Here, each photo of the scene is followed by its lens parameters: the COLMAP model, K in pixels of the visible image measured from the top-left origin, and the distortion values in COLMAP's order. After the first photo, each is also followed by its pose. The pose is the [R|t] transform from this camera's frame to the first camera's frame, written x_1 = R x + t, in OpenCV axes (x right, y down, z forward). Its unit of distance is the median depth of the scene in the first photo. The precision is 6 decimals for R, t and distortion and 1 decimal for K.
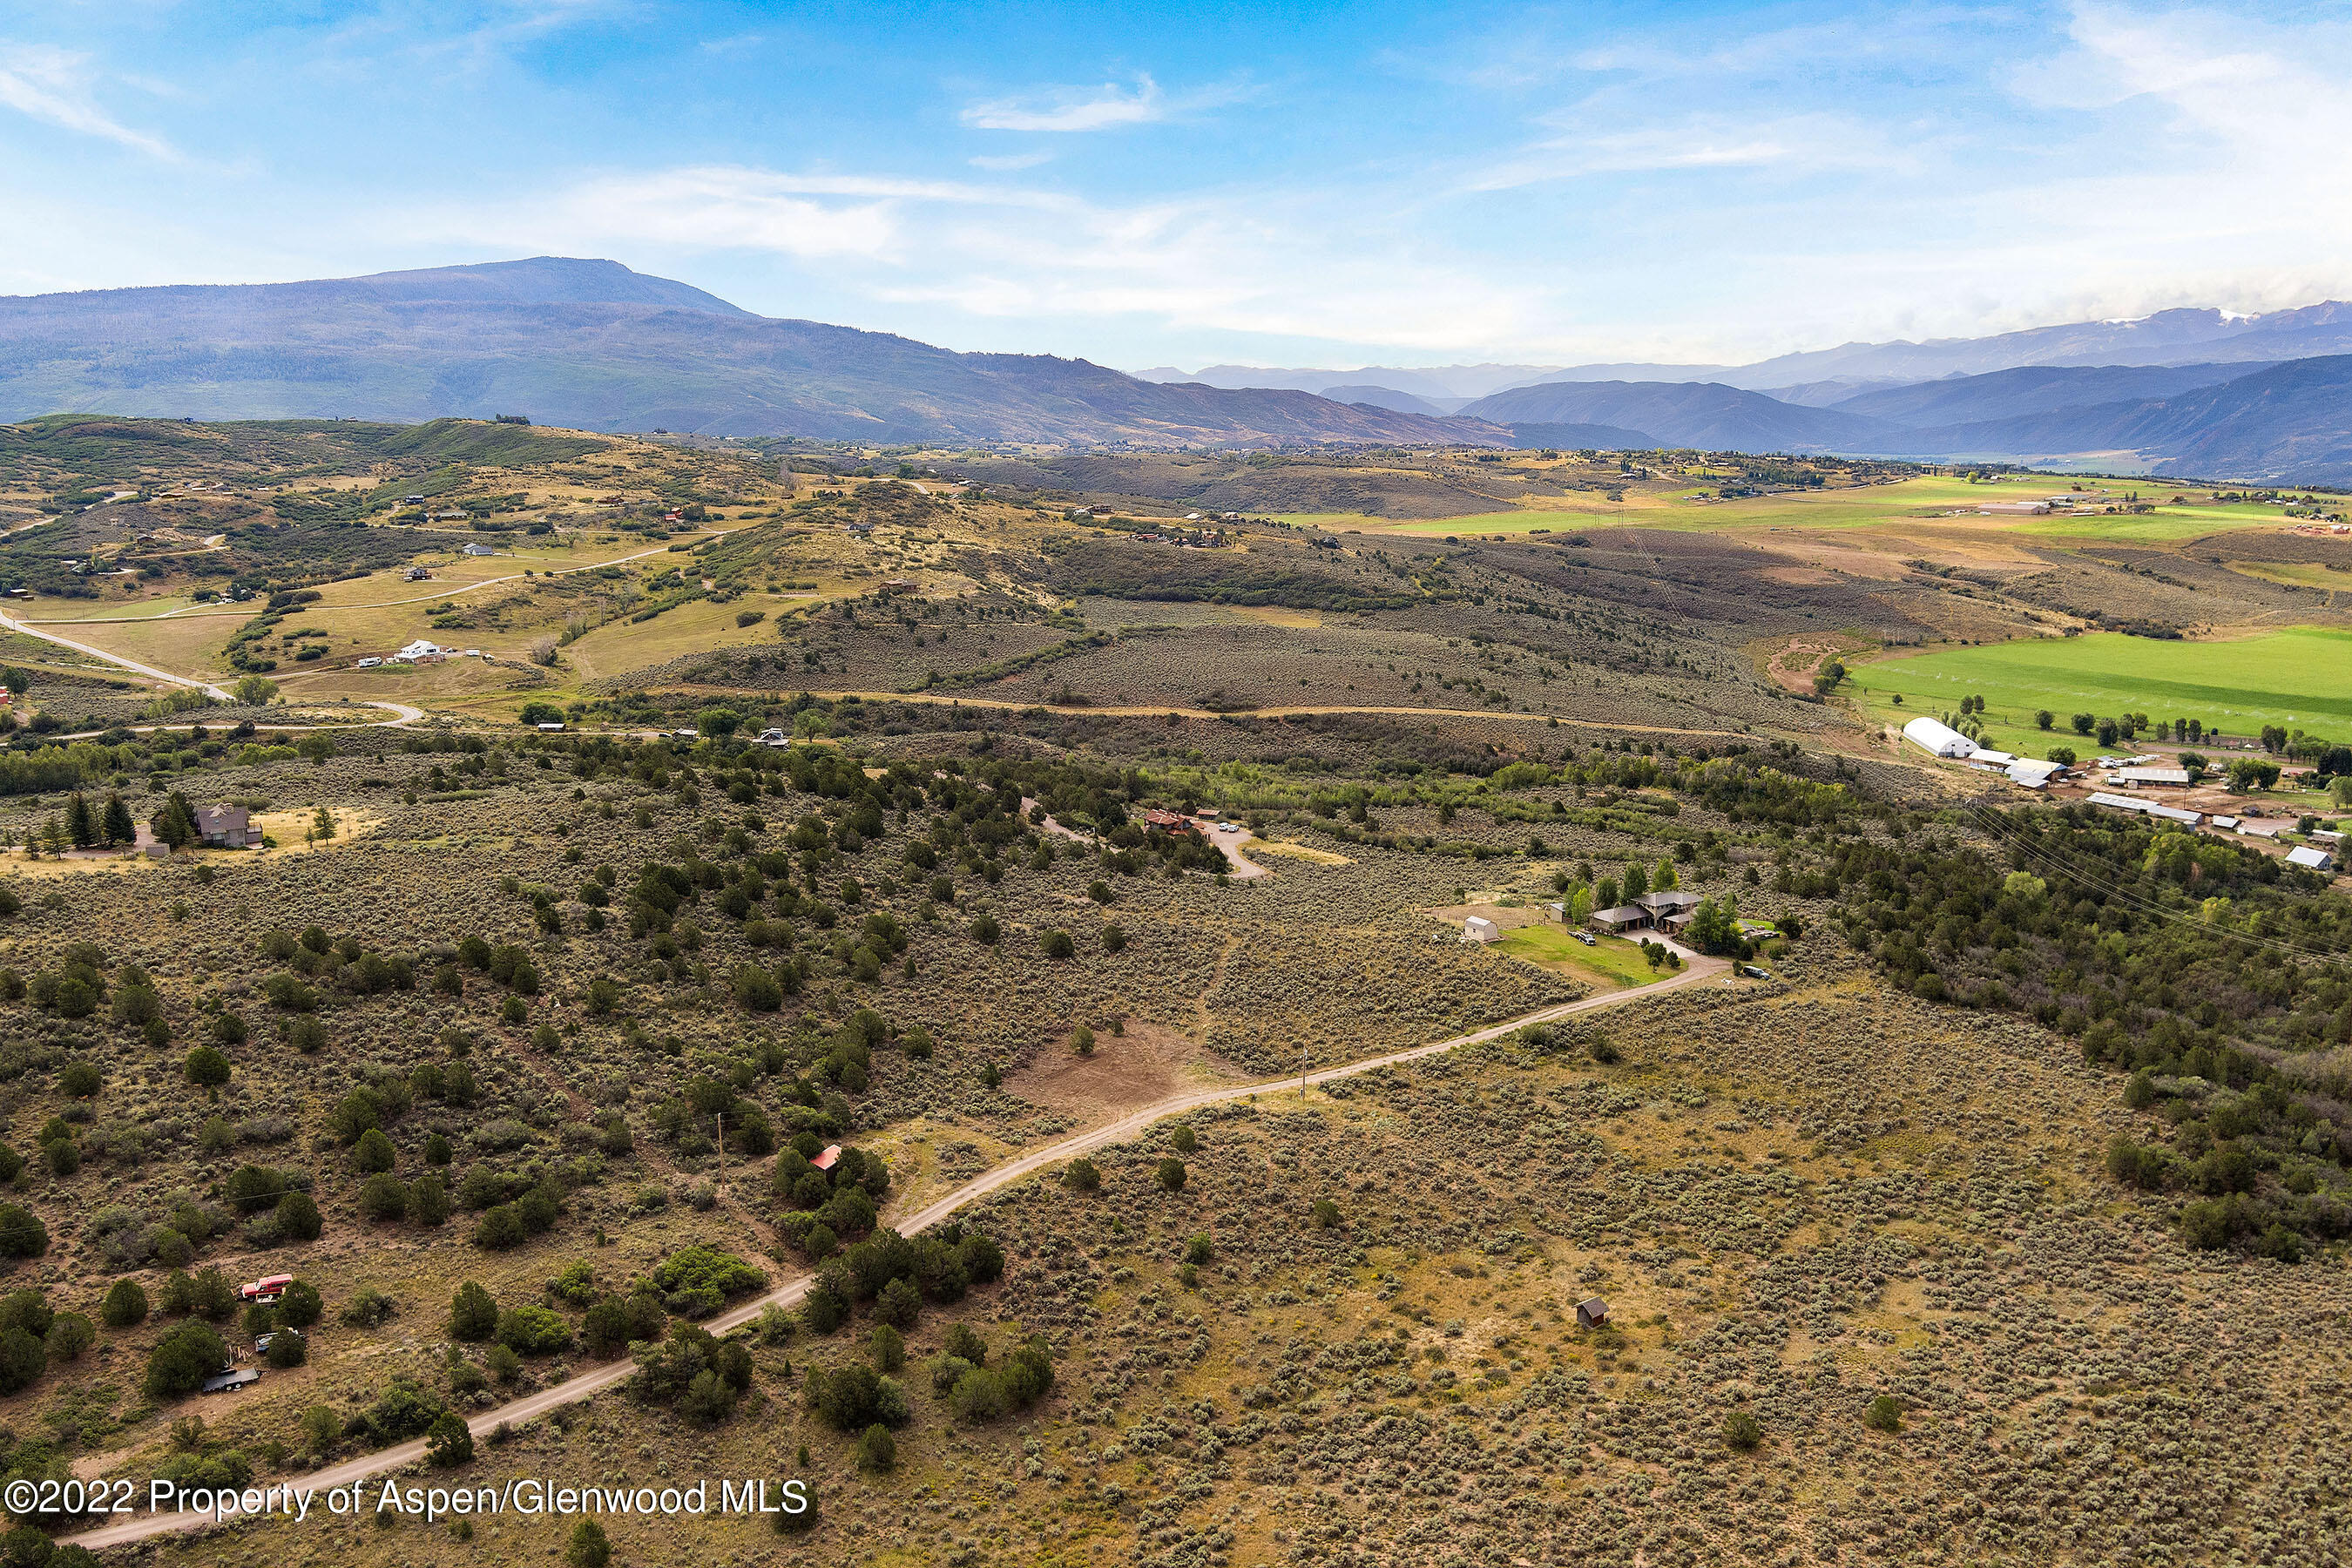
lens RADIAL K [[1975.5, 0, 1176.0], [0, 1975.5, 784.0], [0, 0, 1]] dist [-0.071880, -0.000119]
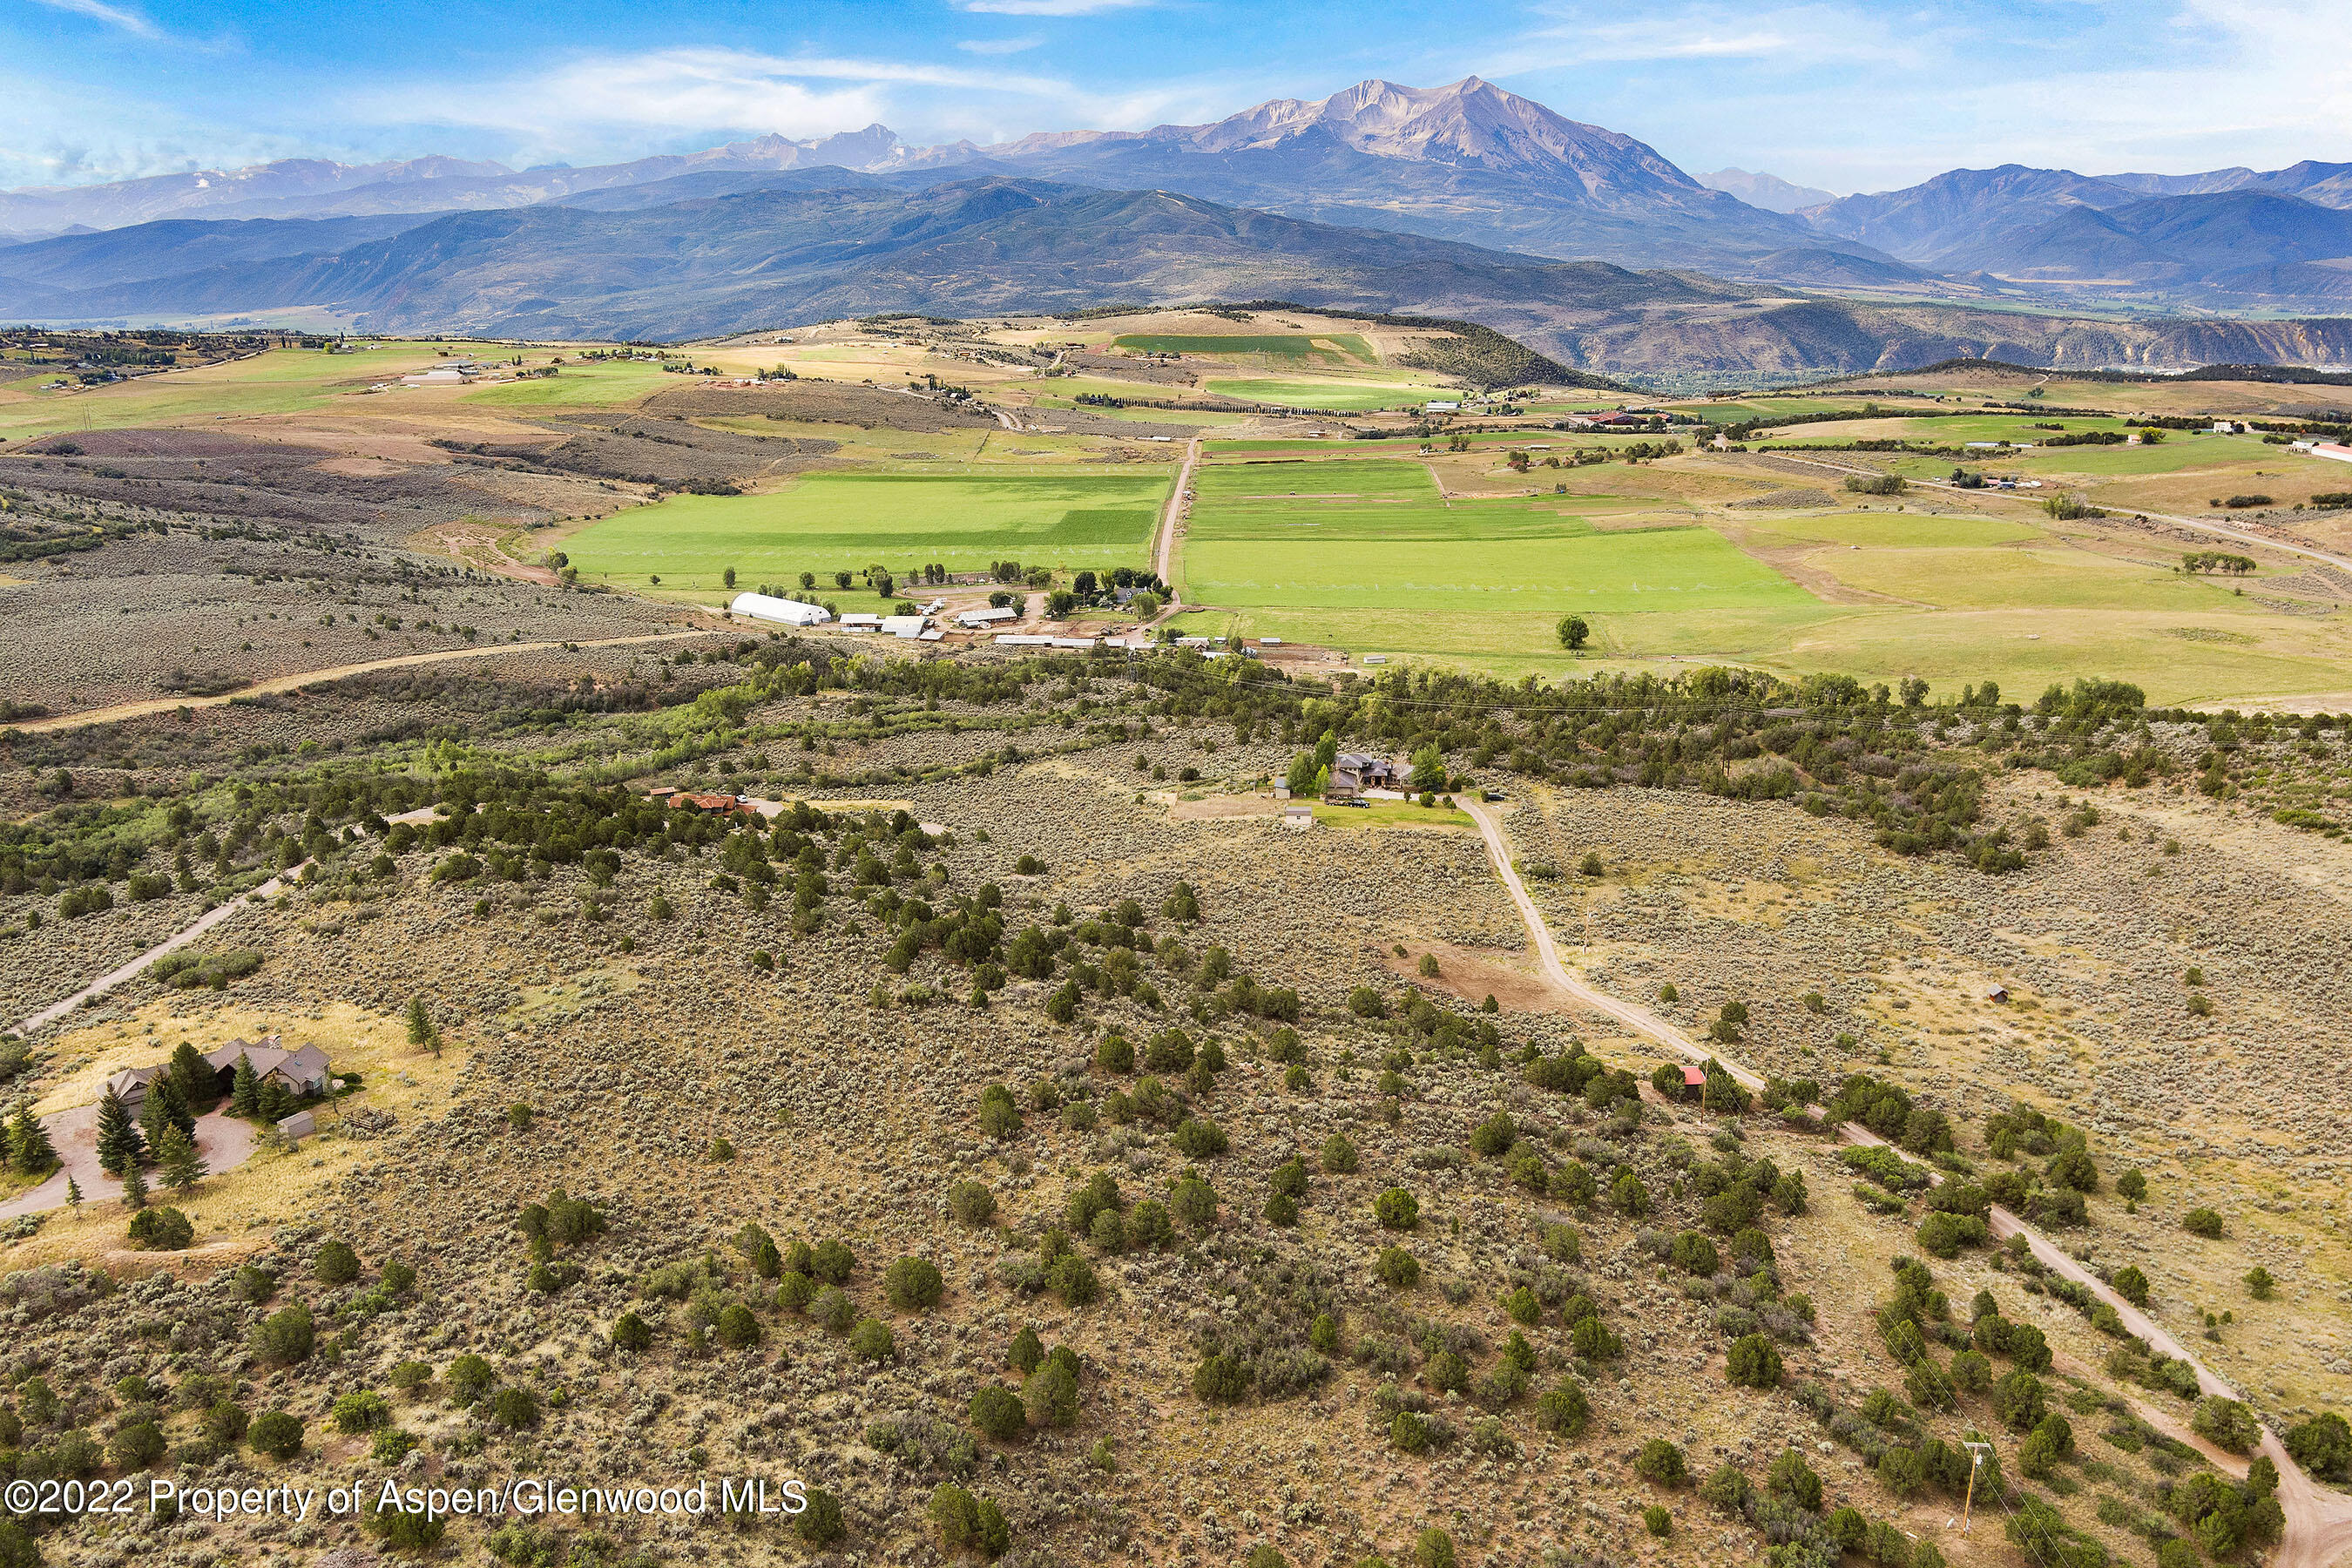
lens RADIAL K [[2006.4, 0, 1176.0], [0, 2006.4, 784.0], [0, 0, 1]] dist [-0.073142, -0.000246]
pose [[0.590421, -0.201381, 0.781568, -0.334651], [0.143021, 0.979151, 0.144249, -0.052155], [-0.794322, 0.026613, 0.606913, 0.138808]]
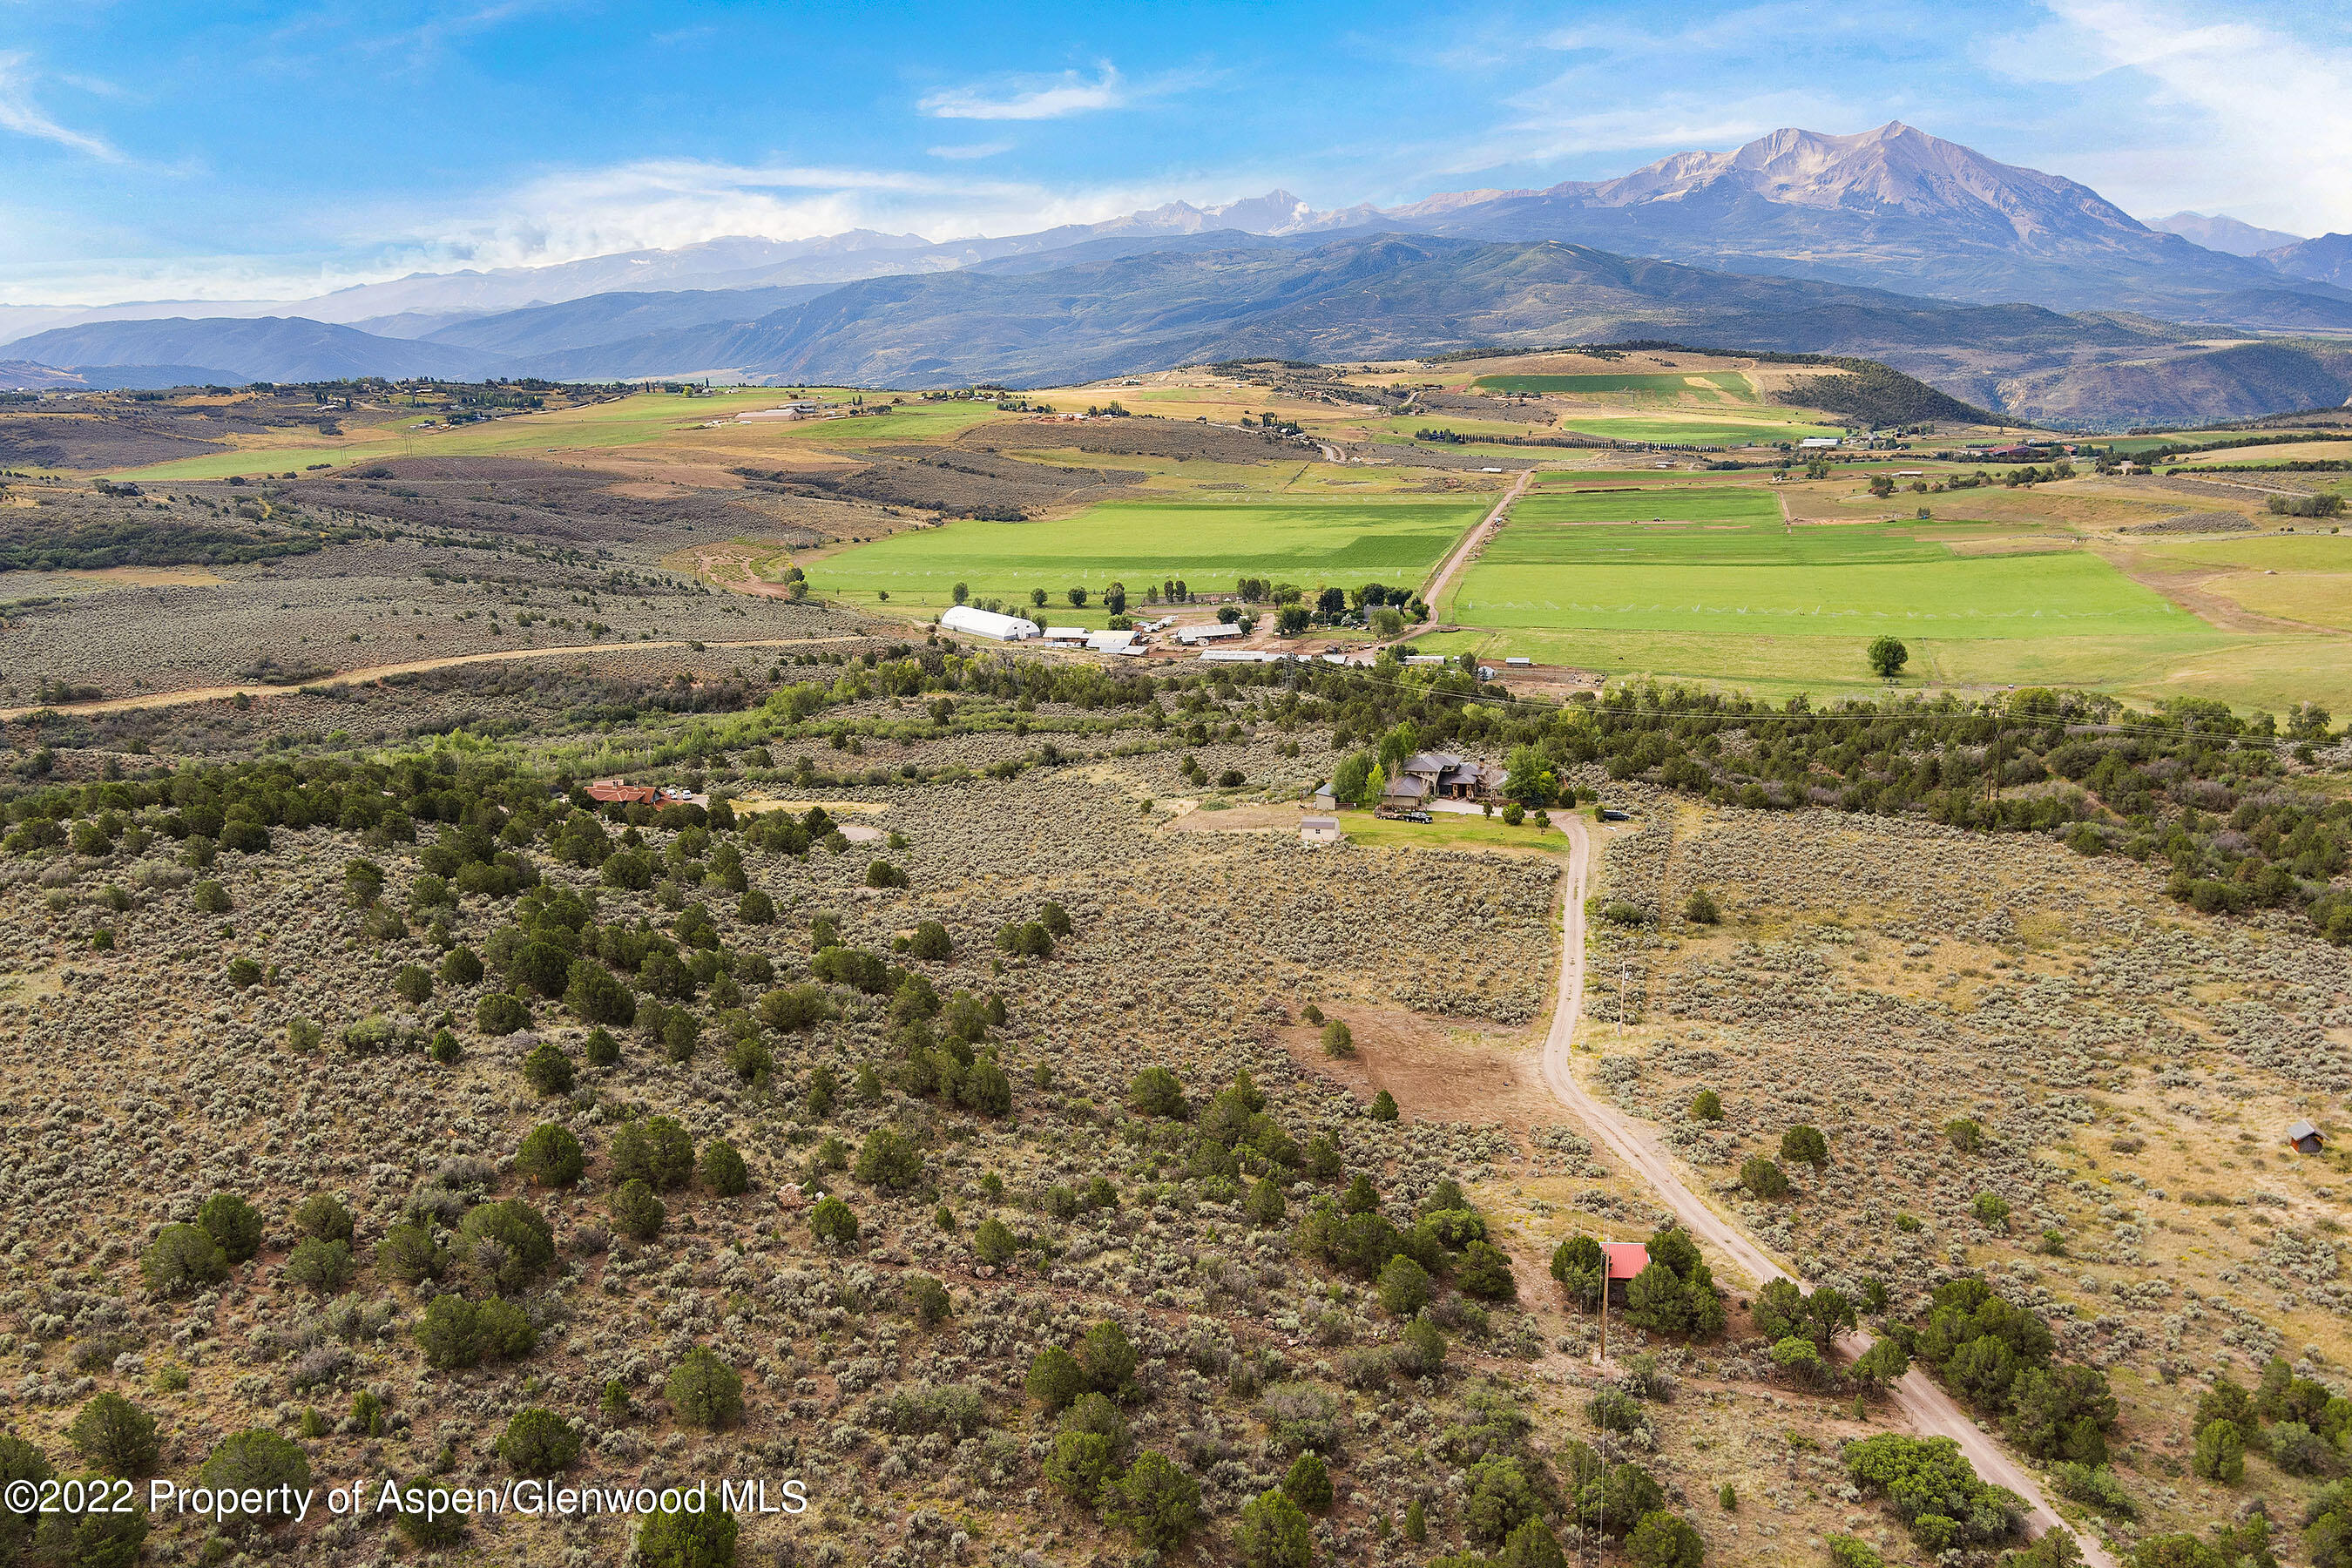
lens RADIAL K [[1975.5, 0, 1176.0], [0, 1975.5, 784.0], [0, 0, 1]] dist [-0.071880, -0.000119]
pose [[0.747327, -0.156386, 0.645791, -0.181376], [0.137324, 0.987277, 0.080165, -0.009506], [-0.650111, 0.028773, 0.759294, 0.162268]]
